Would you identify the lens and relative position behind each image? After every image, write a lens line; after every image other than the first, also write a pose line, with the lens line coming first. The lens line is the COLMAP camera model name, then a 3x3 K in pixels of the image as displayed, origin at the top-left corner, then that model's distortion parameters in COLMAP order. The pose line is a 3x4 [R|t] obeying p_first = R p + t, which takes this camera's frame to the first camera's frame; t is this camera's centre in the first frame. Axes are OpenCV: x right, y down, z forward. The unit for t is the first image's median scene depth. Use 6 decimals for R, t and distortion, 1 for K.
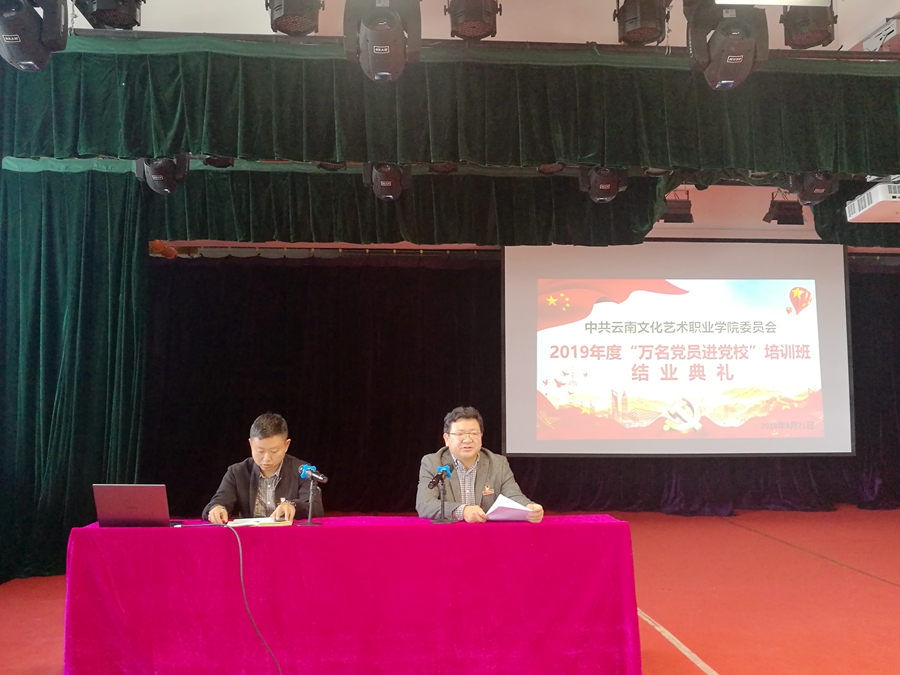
lens RADIAL K [[816.0, 0, 449.2], [0, 816.0, 335.7], [0, 0, 1]] dist [0.044713, 0.000000]
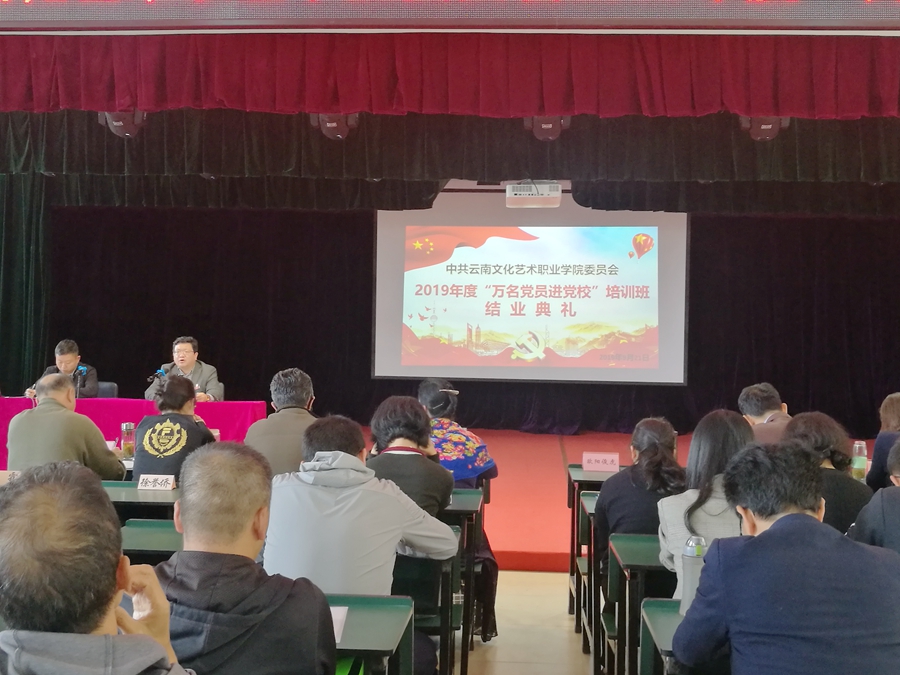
lens RADIAL K [[1015.4, 0, 450.7], [0, 1015.4, 339.5], [0, 0, 1]] dist [0.025435, 0.000000]
pose [[0.986747, 0.021312, -0.160863, 0.403823], [-0.005433, 0.995120, 0.098518, -0.052127], [0.162178, -0.096338, 0.982048, -0.413494]]
